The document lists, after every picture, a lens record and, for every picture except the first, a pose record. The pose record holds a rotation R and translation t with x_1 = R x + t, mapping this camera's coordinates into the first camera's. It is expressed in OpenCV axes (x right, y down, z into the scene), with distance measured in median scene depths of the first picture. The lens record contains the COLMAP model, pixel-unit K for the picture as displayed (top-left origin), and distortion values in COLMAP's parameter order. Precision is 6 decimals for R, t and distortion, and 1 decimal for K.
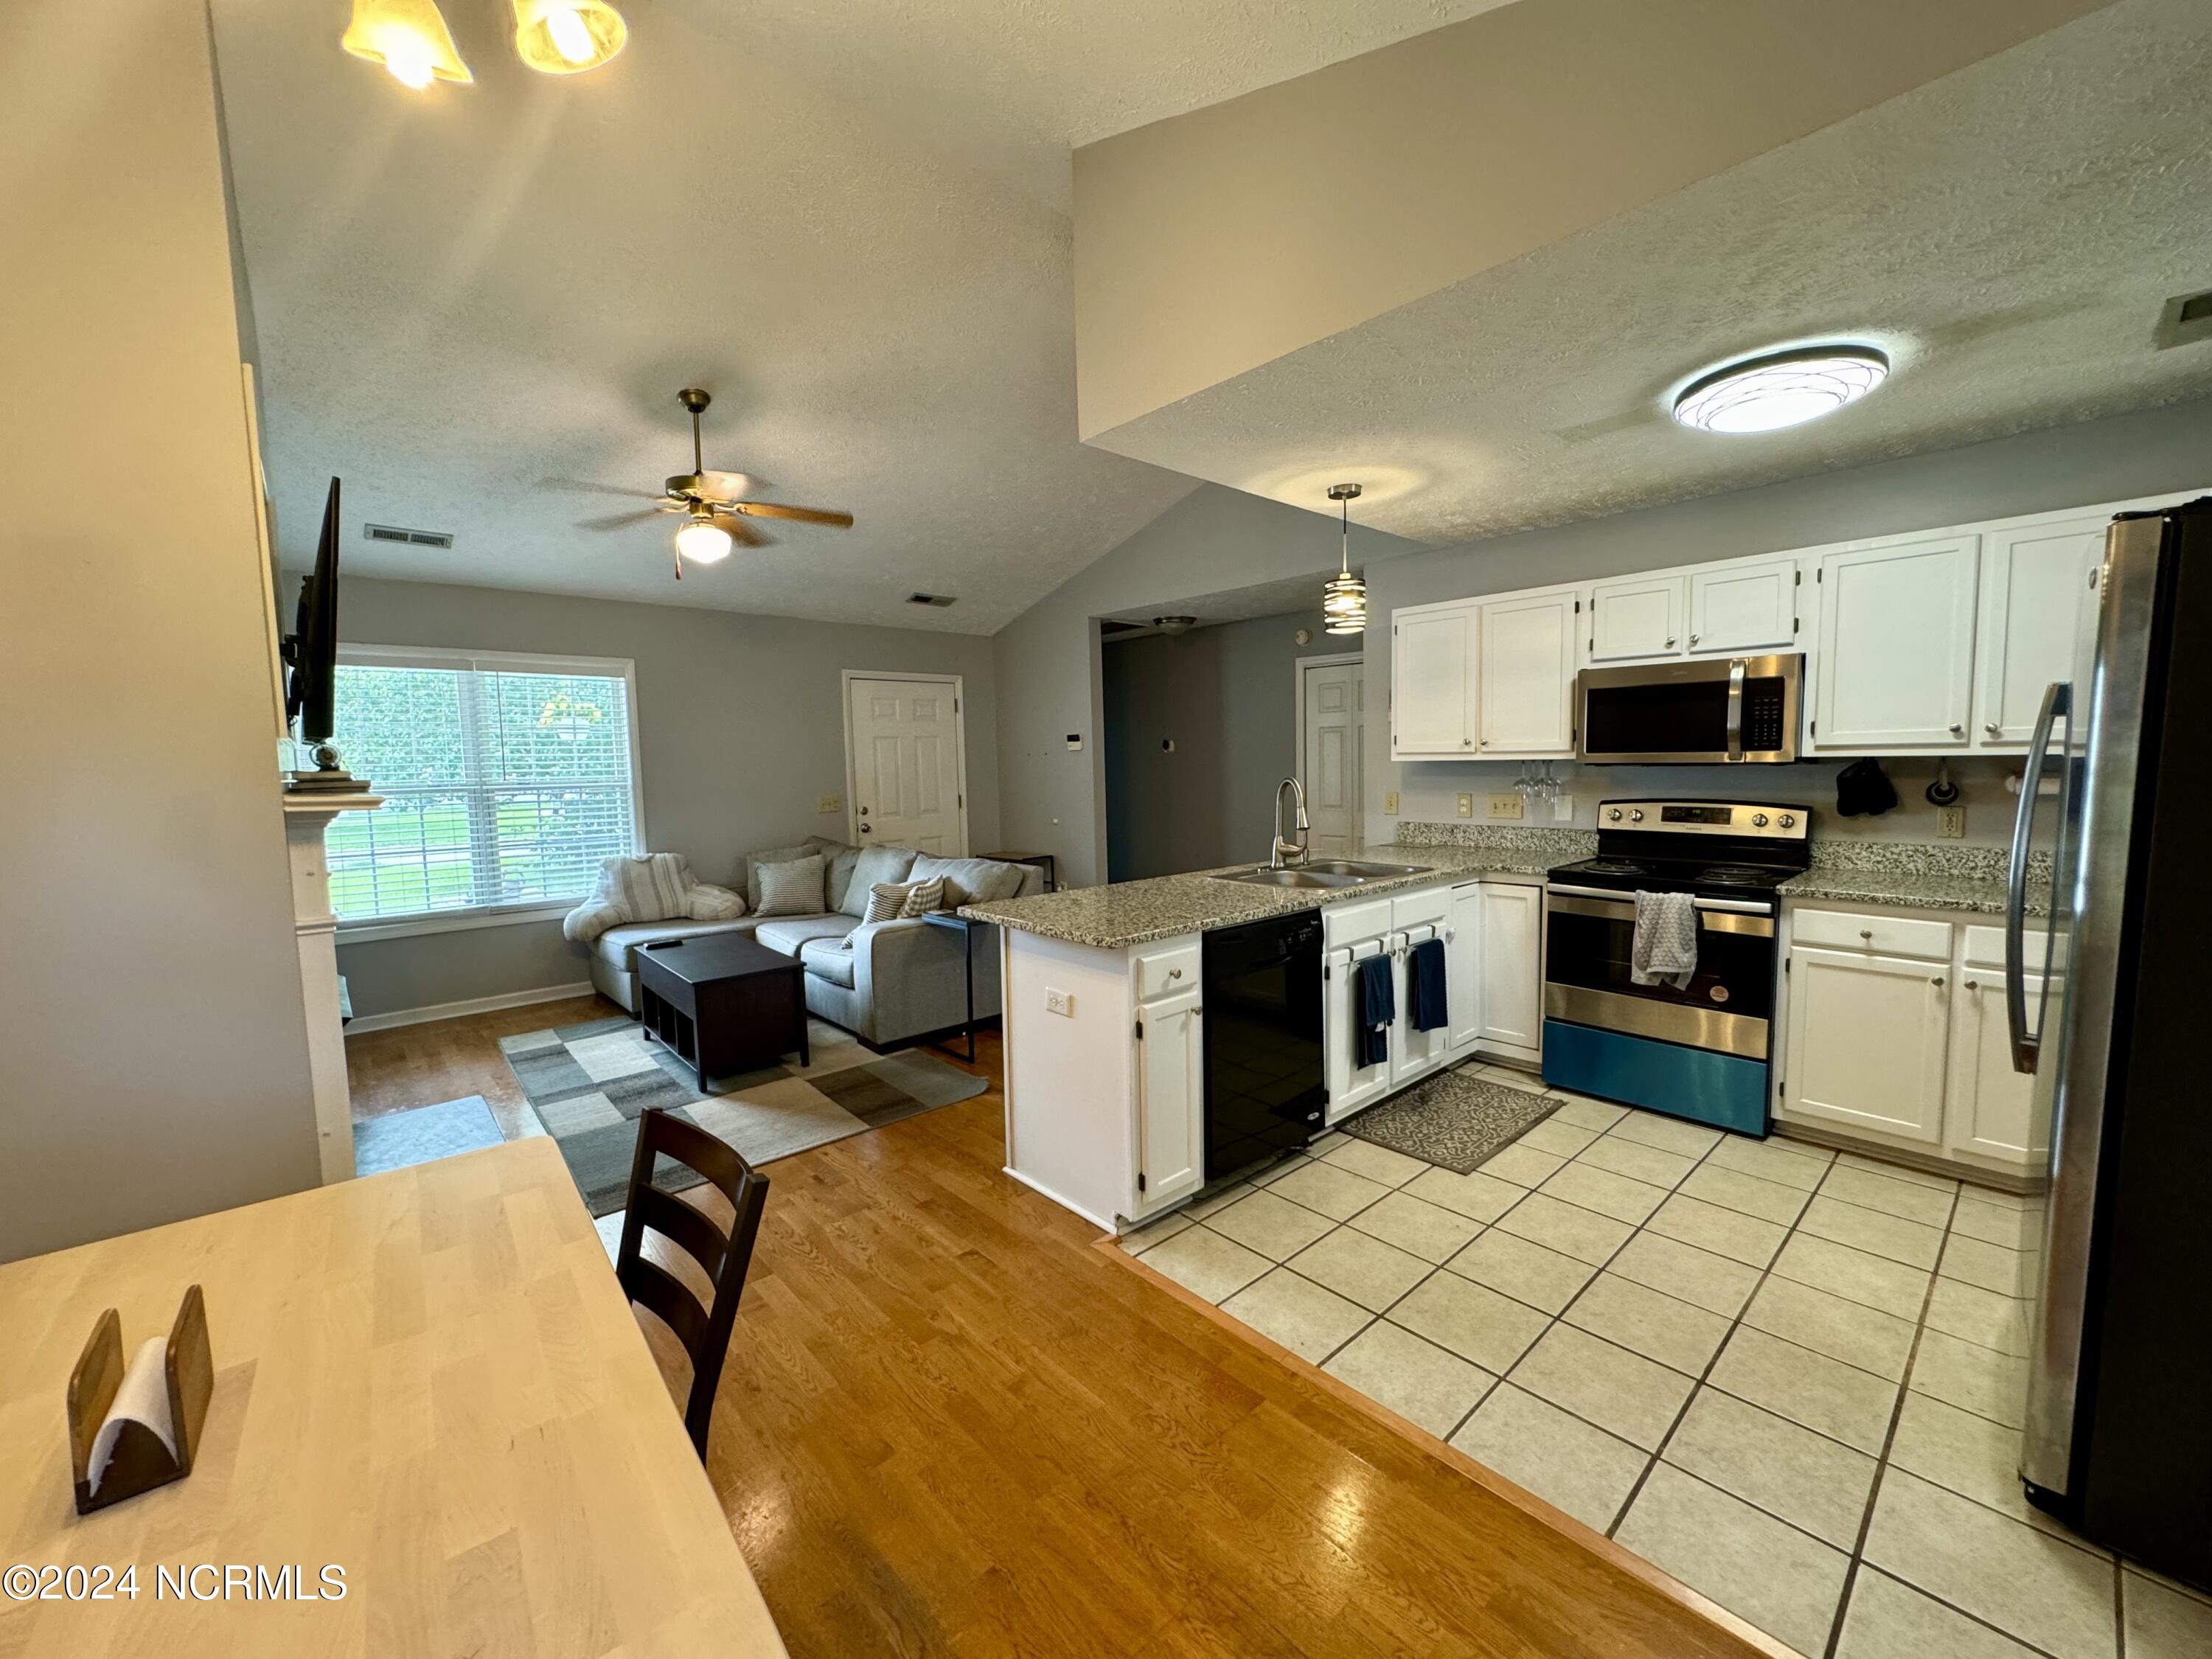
lens RADIAL K [[881.6, 0, 1106.0], [0, 881.6, 829.5], [0, 0, 1]] dist [-0.001440, -0.000115]
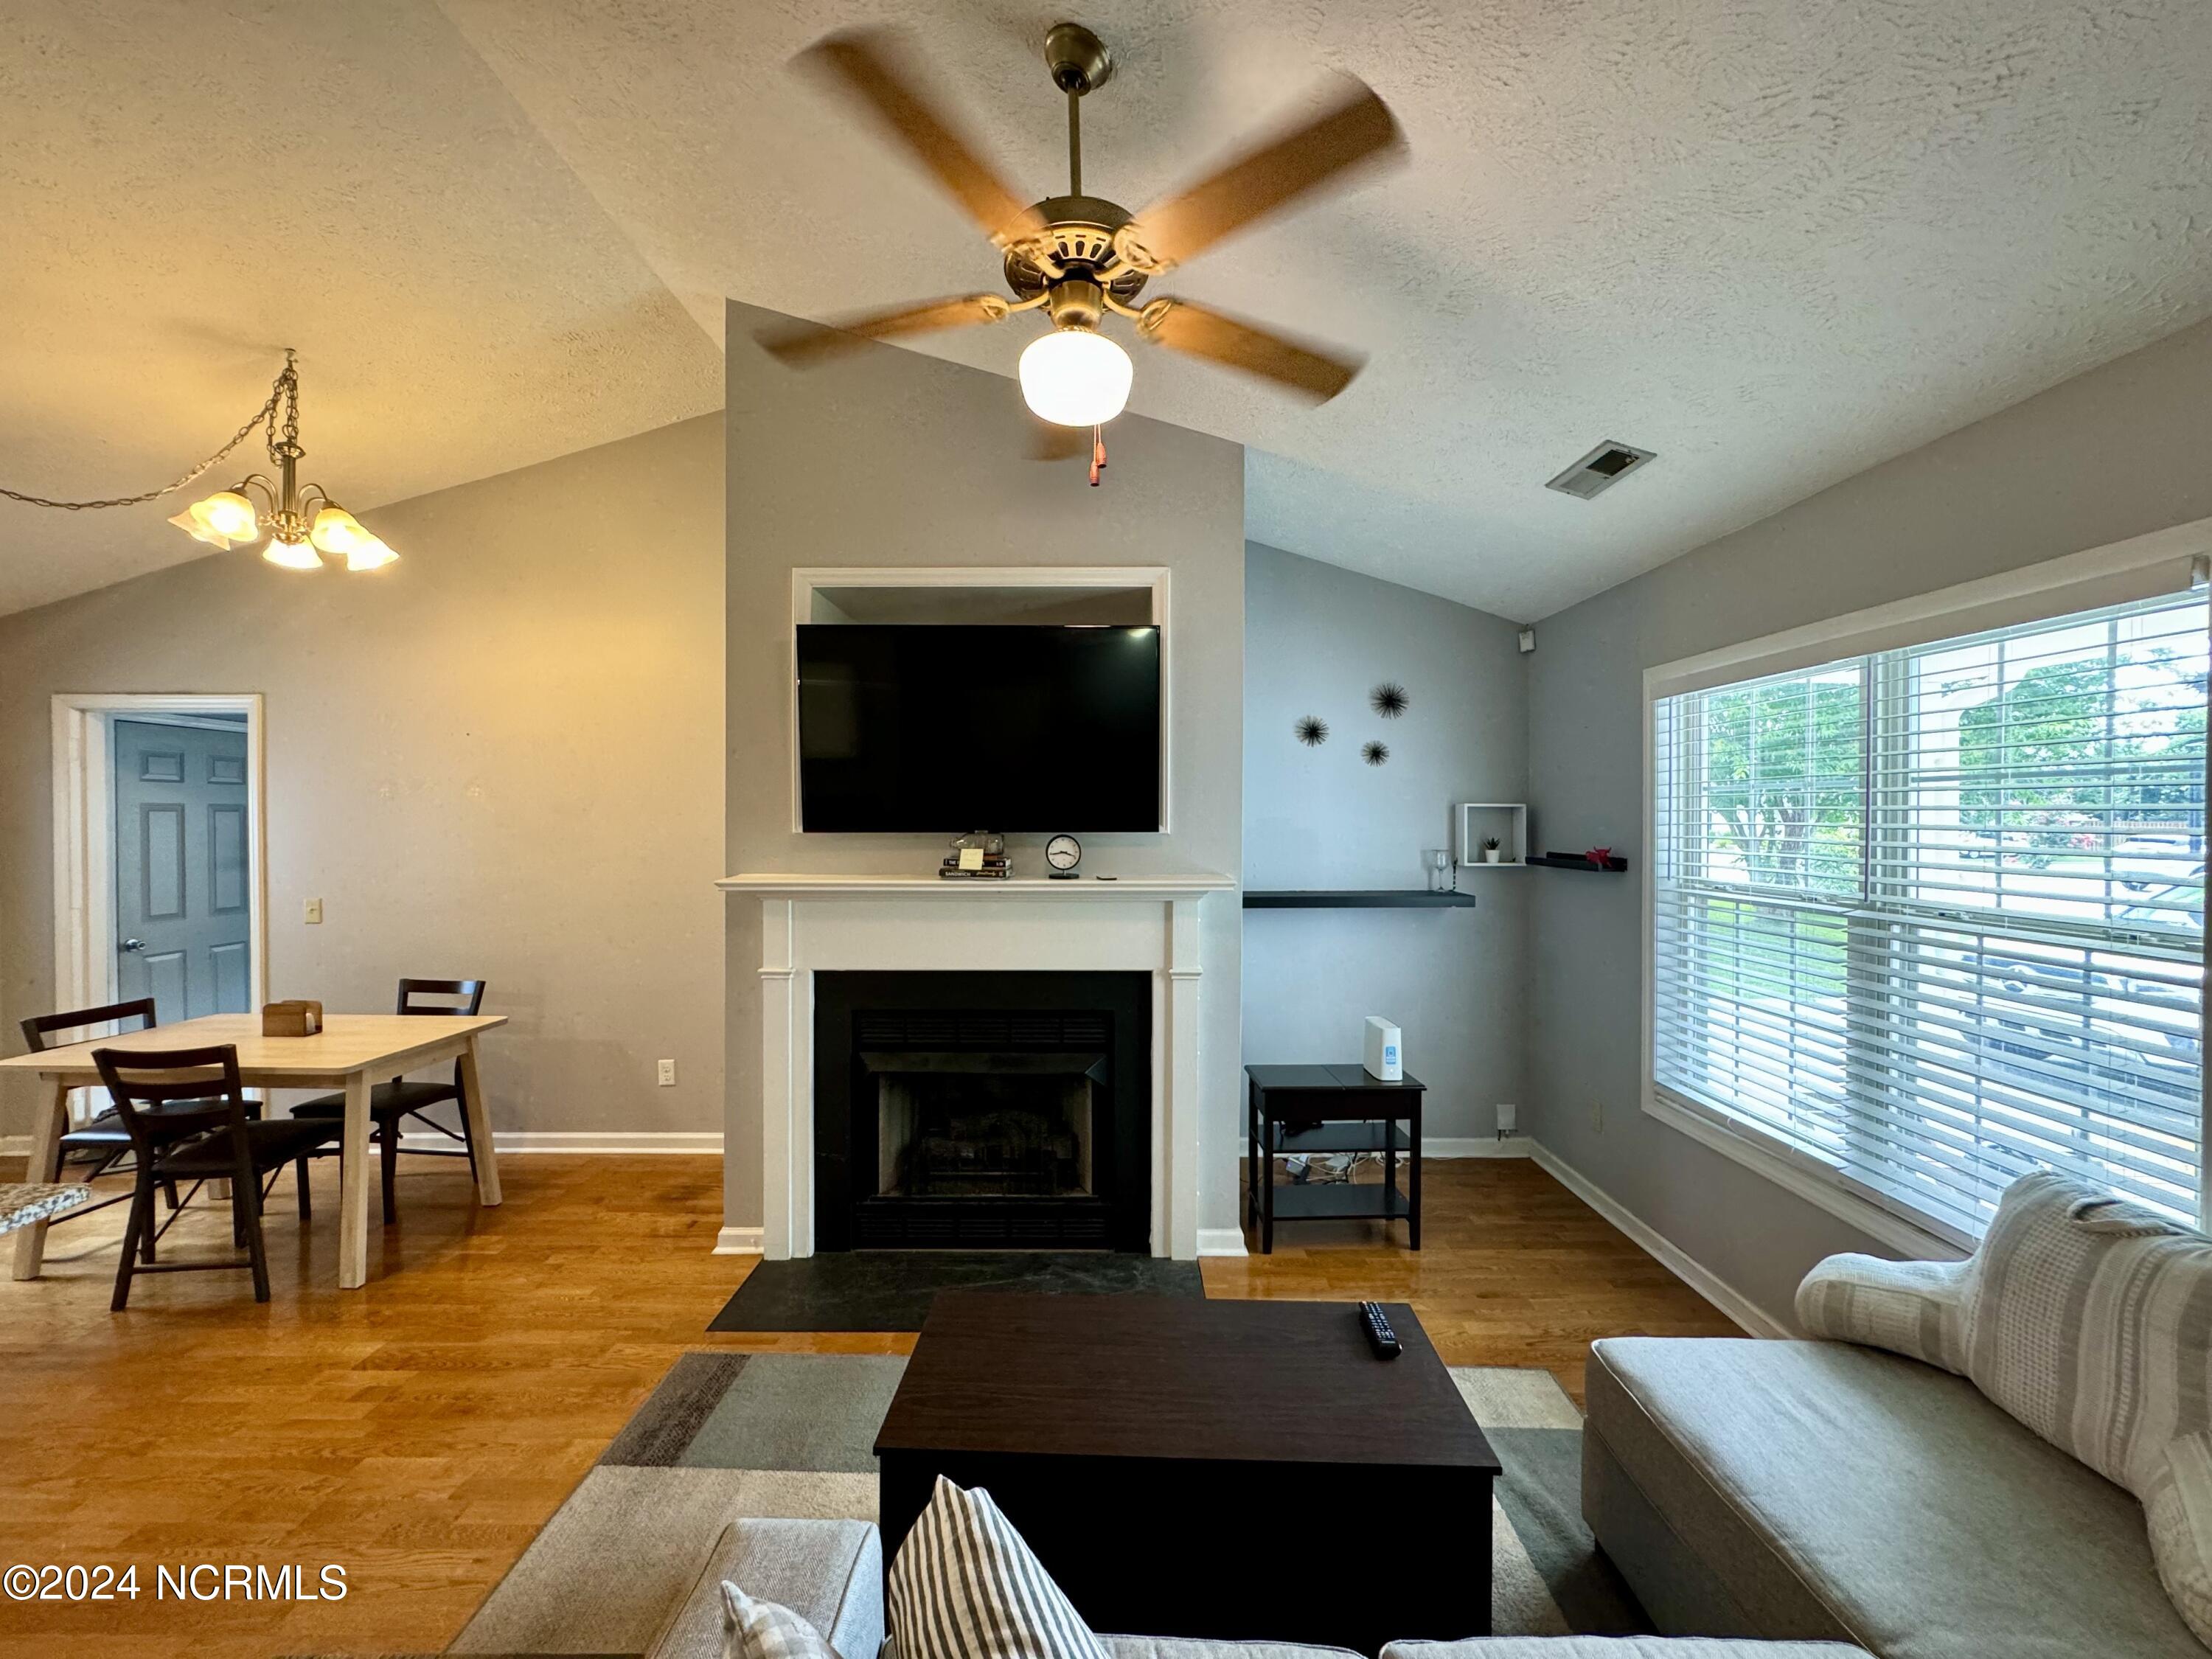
lens RADIAL K [[881.6, 0, 1106.0], [0, 881.6, 829.5], [0, 0, 1]] dist [-0.001440, -0.000115]
pose [[-0.670103, 0.028123, -0.741735, -0.175962], [-0.048282, 0.995514, 0.081365, -0.176626], [0.740696, 0.090335, -0.665740, 1.647342]]
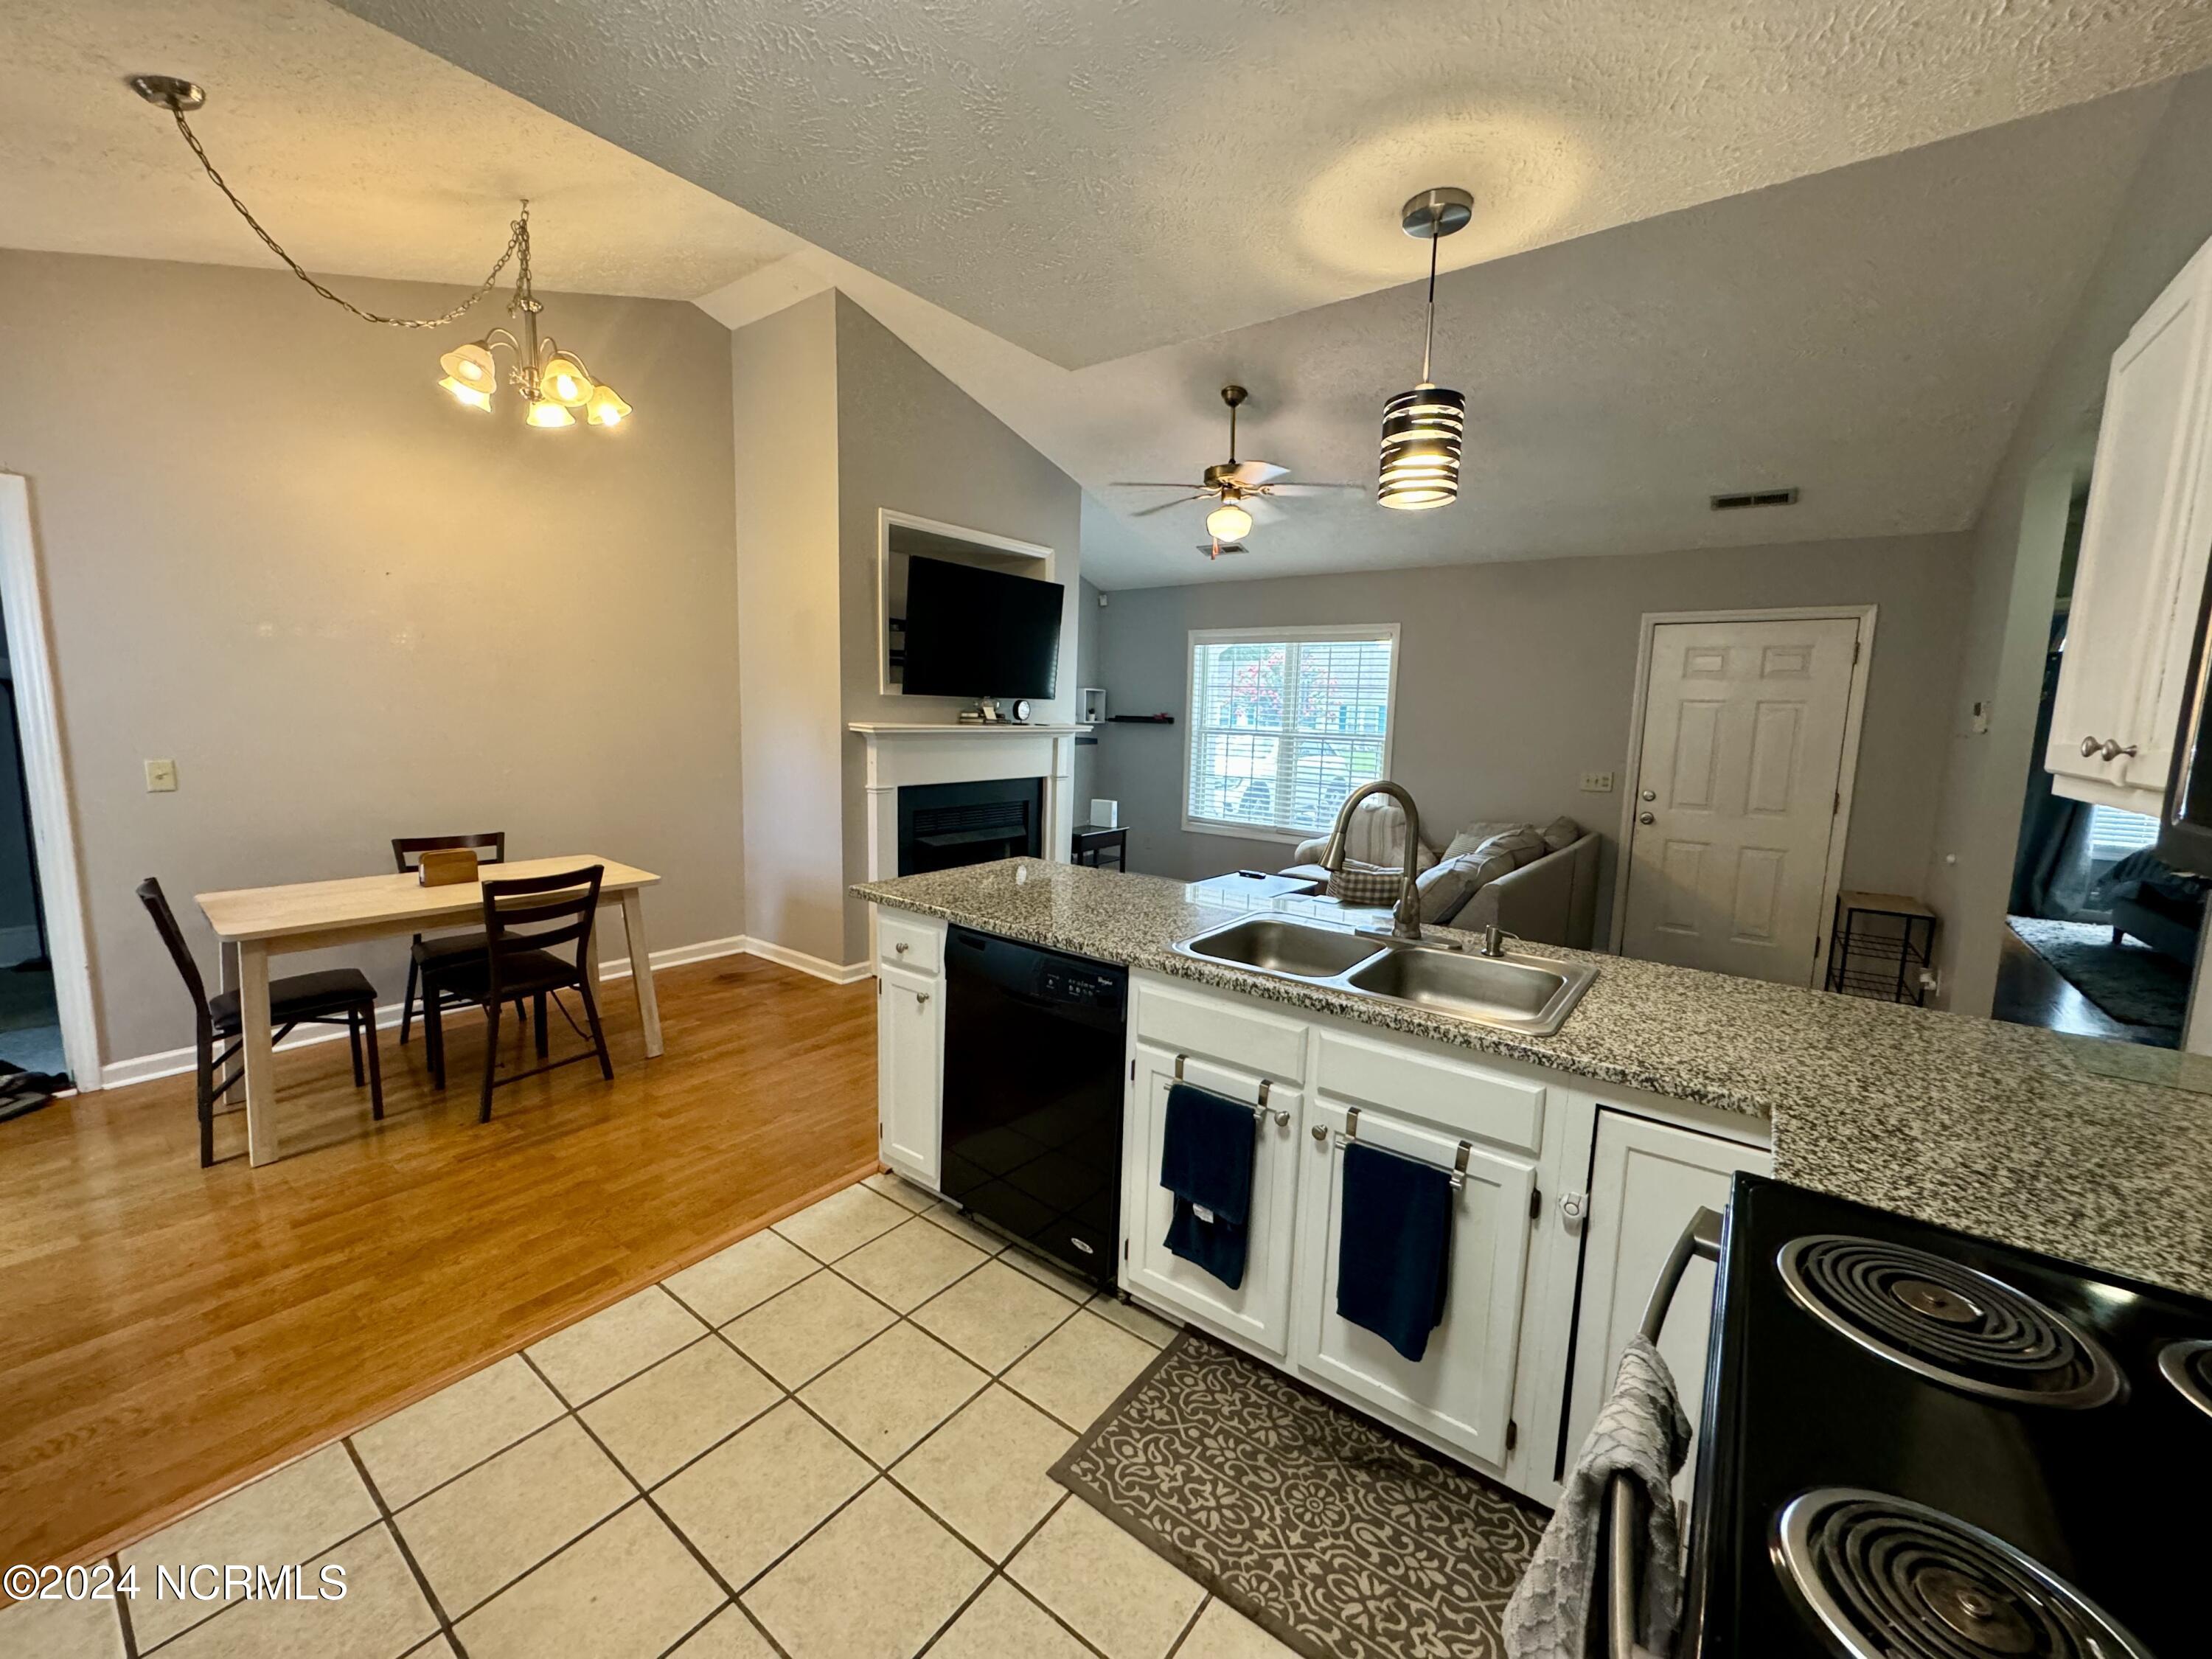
lens RADIAL K [[881.6, 0, 1106.0], [0, 881.6, 829.5], [0, 0, 1]] dist [-0.001440, -0.000115]
pose [[0.183178, 0.158408, -0.970233, 0.840681], [-0.112403, 0.983835, 0.139407, -0.100229], [0.976633, 0.083521, 0.198022, 0.819958]]
